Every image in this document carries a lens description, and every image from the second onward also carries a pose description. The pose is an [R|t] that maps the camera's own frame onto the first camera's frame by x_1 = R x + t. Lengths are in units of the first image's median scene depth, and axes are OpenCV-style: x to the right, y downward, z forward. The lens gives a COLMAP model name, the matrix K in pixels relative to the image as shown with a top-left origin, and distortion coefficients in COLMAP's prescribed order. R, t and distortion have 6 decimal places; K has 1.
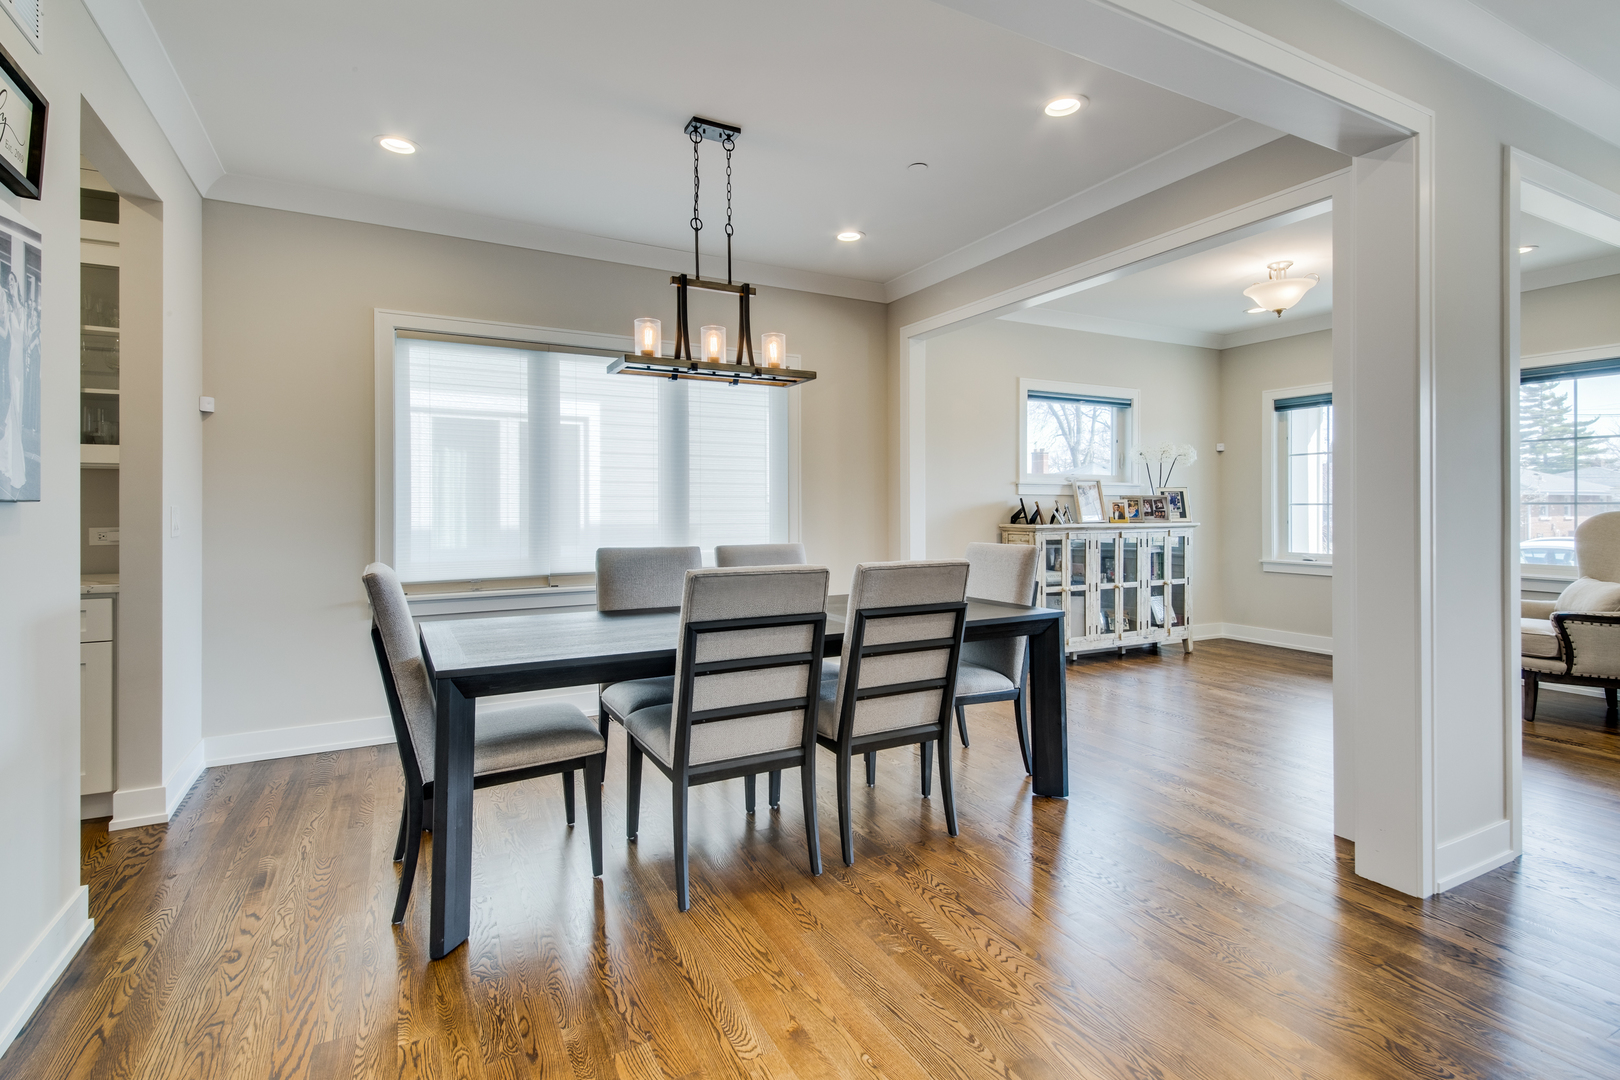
lens RADIAL K [[766.1, 0, 805.2], [0, 766.1, 503.7], [0, 0, 1]] dist [0.049243, -0.037137]
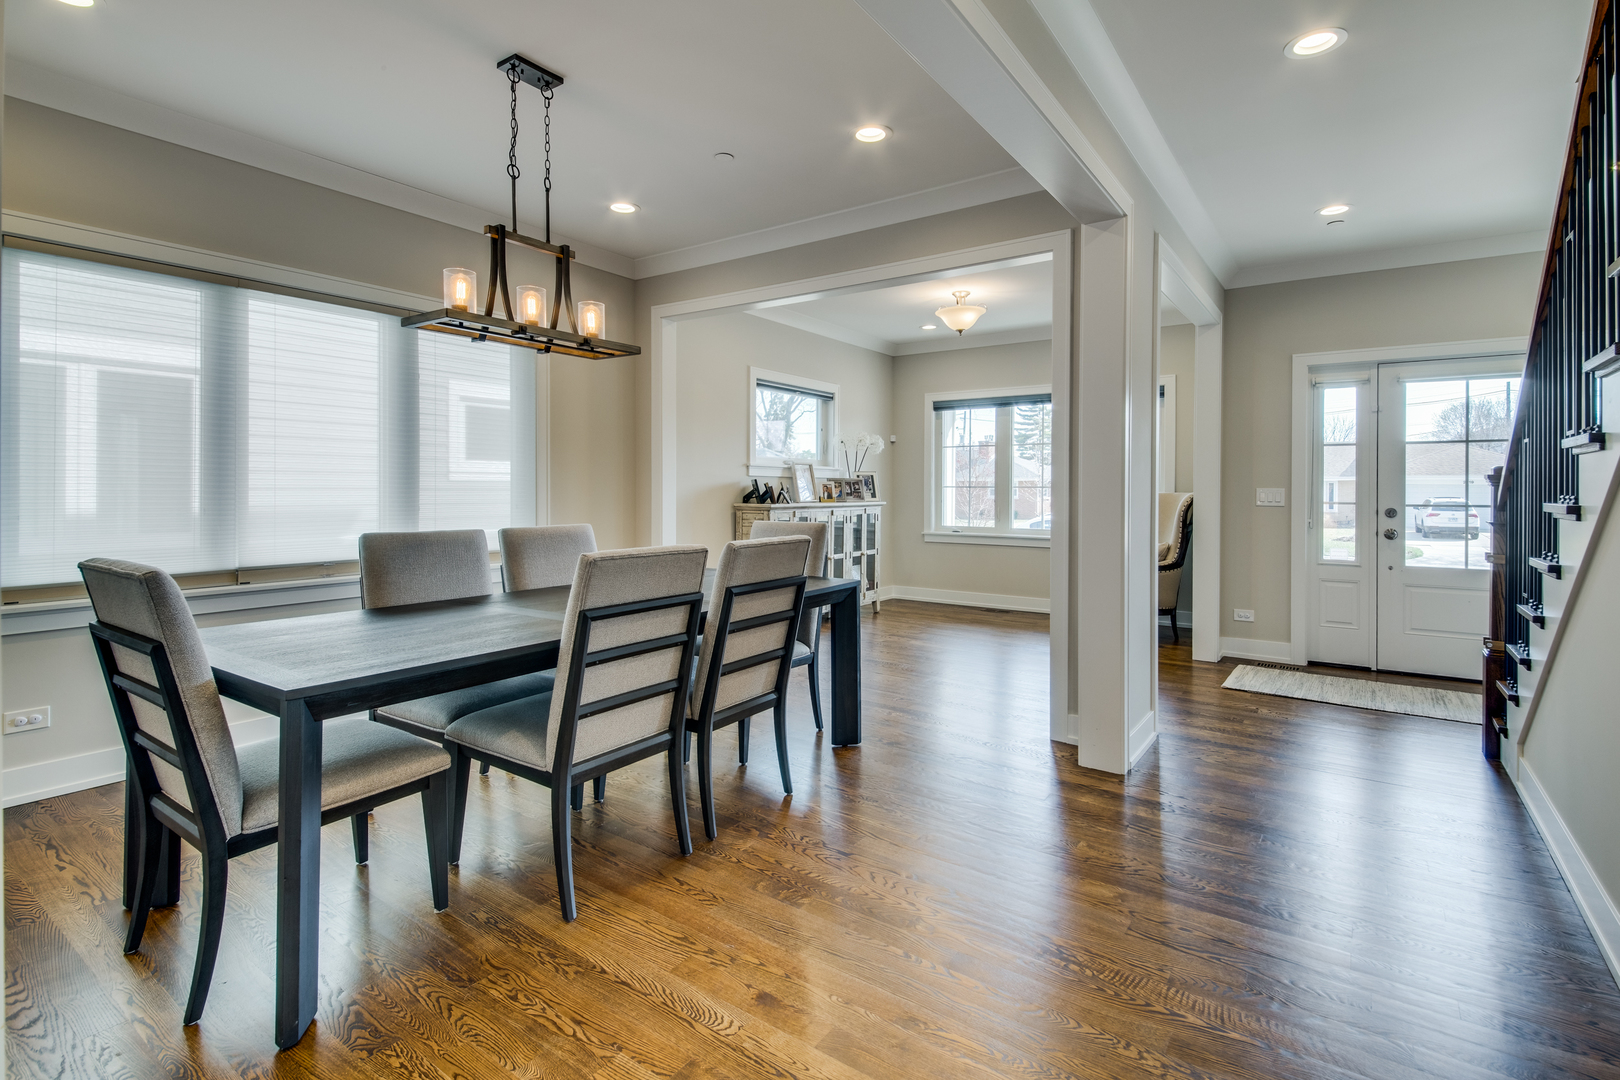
lens RADIAL K [[757.4, 0, 816.3], [0, 757.4, 489.6], [0, 0, 1]] dist [0.000675, -0.000770]
pose [[0.889898, 0.005549, 0.456125, -0.118502], [-0.008790, 0.999949, 0.004984, 0.001160], [-0.456075, -0.008444, 0.889902, 0.024076]]
